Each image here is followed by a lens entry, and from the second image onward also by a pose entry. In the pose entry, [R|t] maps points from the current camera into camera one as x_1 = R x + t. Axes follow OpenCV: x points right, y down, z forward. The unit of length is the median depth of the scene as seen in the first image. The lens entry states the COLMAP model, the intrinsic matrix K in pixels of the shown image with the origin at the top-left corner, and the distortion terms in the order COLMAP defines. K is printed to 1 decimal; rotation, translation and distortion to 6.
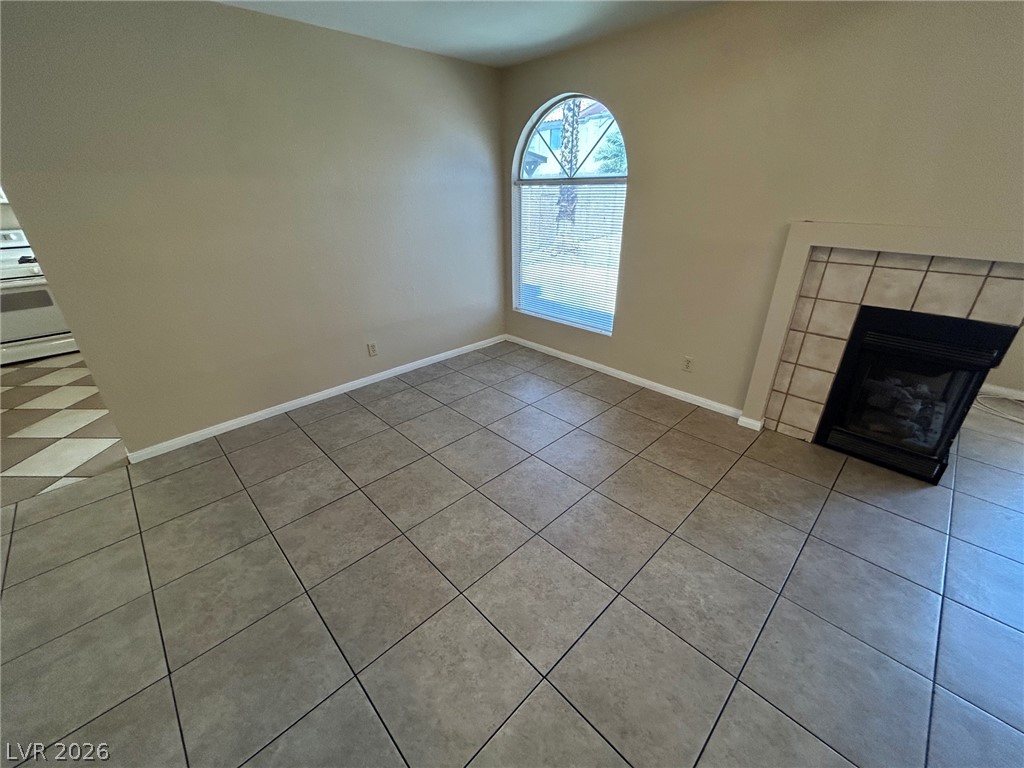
lens RADIAL K [[414.2, 0, 516.4], [0, 414.2, 382.2], [0, 0, 1]] dist [-0.002015, 0.003177]
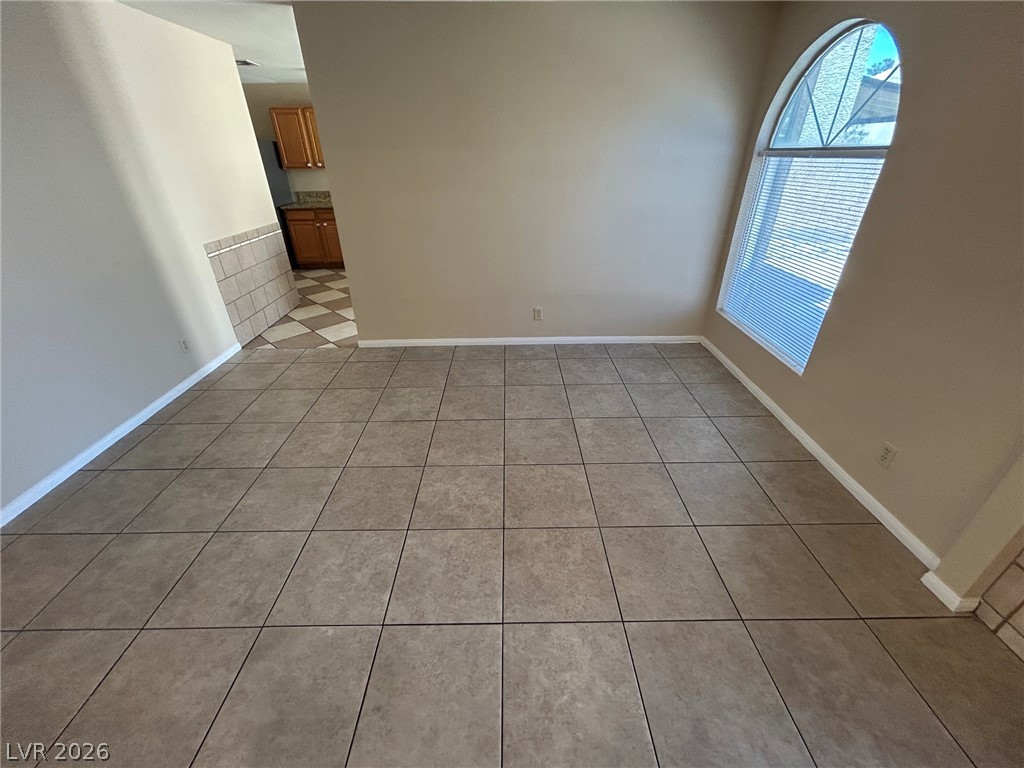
lens RADIAL K [[414.2, 0, 511.0], [0, 414.2, 383.7], [0, 0, 1]] dist [-0.002015, 0.003177]
pose [[0.720949, 0.341276, -0.603128, 0.449674], [-0.291889, 0.938906, 0.182365, -0.122123], [0.628517, 0.044570, 0.776518, 0.182954]]
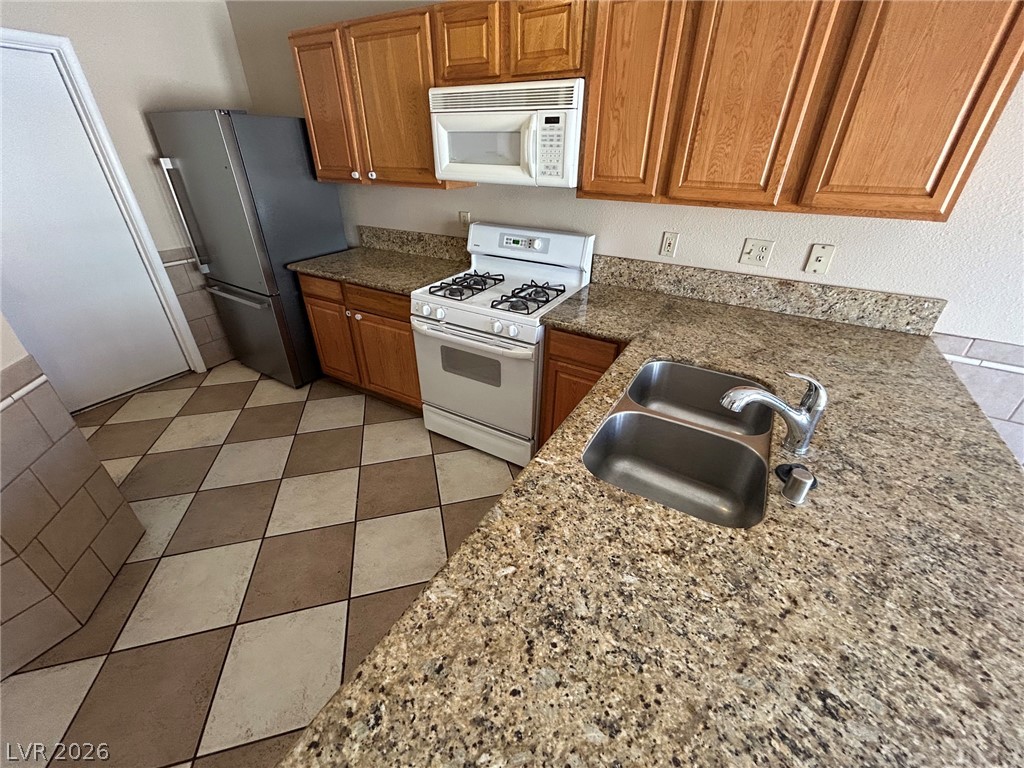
lens RADIAL K [[414.2, 0, 509.7], [0, 414.2, 383.5], [0, 0, 1]] dist [-0.002015, 0.003177]
pose [[0.260673, 0.495908, -0.828327, -0.790653], [-0.414924, 0.832254, 0.367684, -0.535670], [0.871716, 0.247847, 0.422710, 1.066066]]
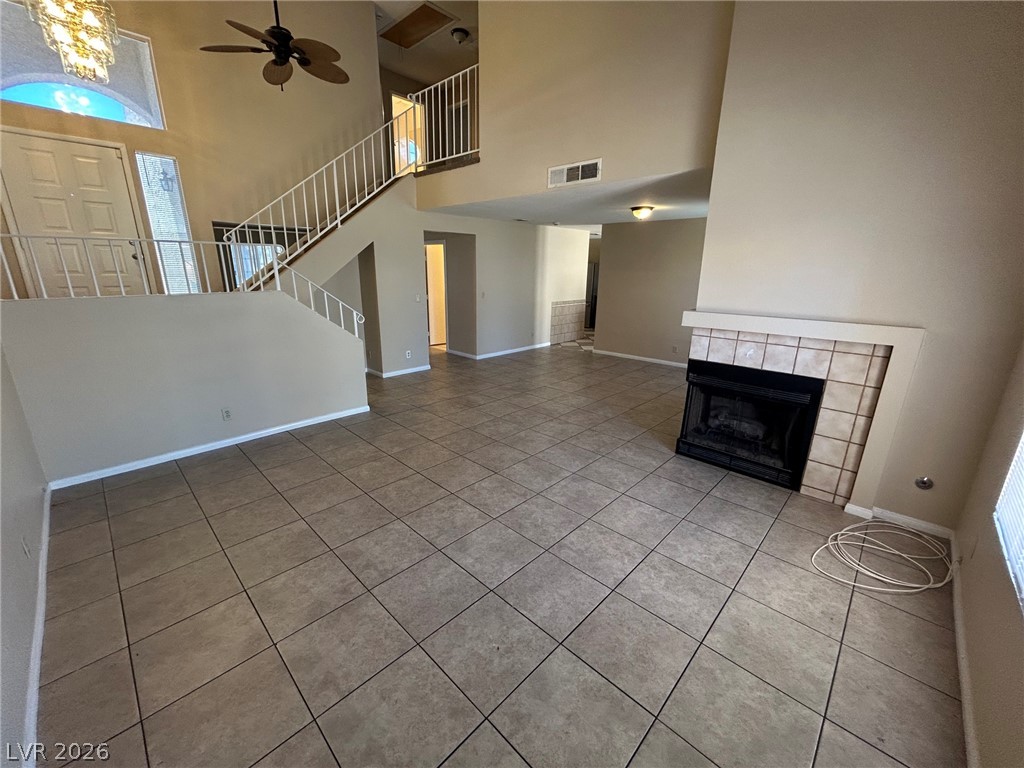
lens RADIAL K [[414.2, 0, 512.5], [0, 414.2, 383.0], [0, 0, 1]] dist [-0.002015, 0.003177]
pose [[0.032638, 0.281722, -0.958941, 2.406908], [-0.436487, 0.867138, 0.239896, -0.110774], [0.899118, 0.410736, 0.151269, 0.024355]]
